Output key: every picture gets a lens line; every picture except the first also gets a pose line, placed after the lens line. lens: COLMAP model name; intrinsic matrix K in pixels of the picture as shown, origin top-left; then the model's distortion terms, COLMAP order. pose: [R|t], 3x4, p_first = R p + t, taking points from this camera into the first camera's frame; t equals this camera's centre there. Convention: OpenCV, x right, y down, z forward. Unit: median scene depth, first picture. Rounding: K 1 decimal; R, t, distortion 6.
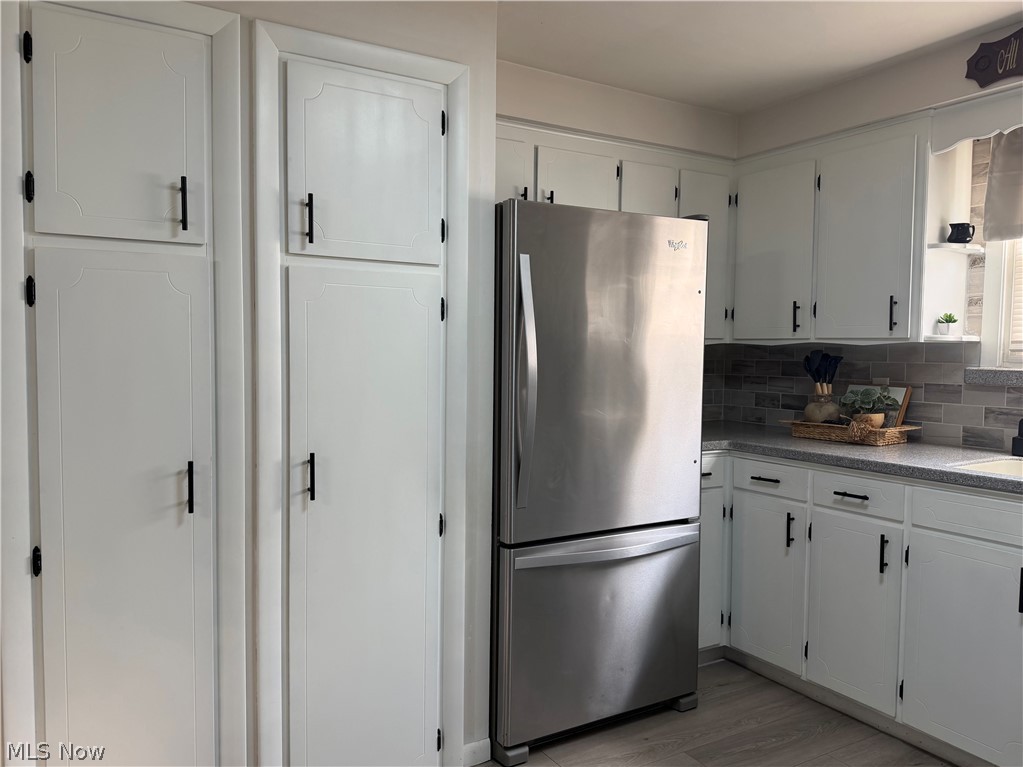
lens RADIAL K [[796.8, 0, 511.6], [0, 796.8, 387.1], [0, 0, 1]] dist [0.008658, 0.001792]
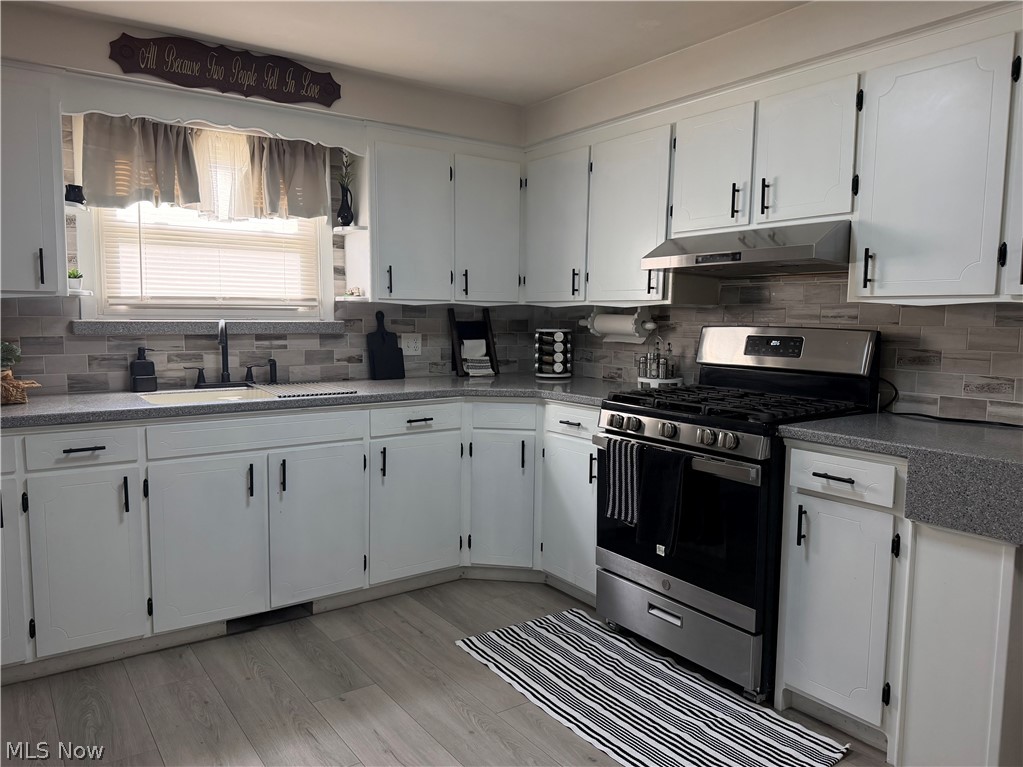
lens RADIAL K [[726.7, 0, 511.7], [0, 726.7, 381.4], [0, 0, 1]] dist [0.024498, -0.014459]
pose [[-0.041618, -0.103964, 0.993710, -0.469645], [0.045520, 0.993342, 0.105832, -0.020676], [-0.998096, 0.049638, -0.036609, 0.461145]]
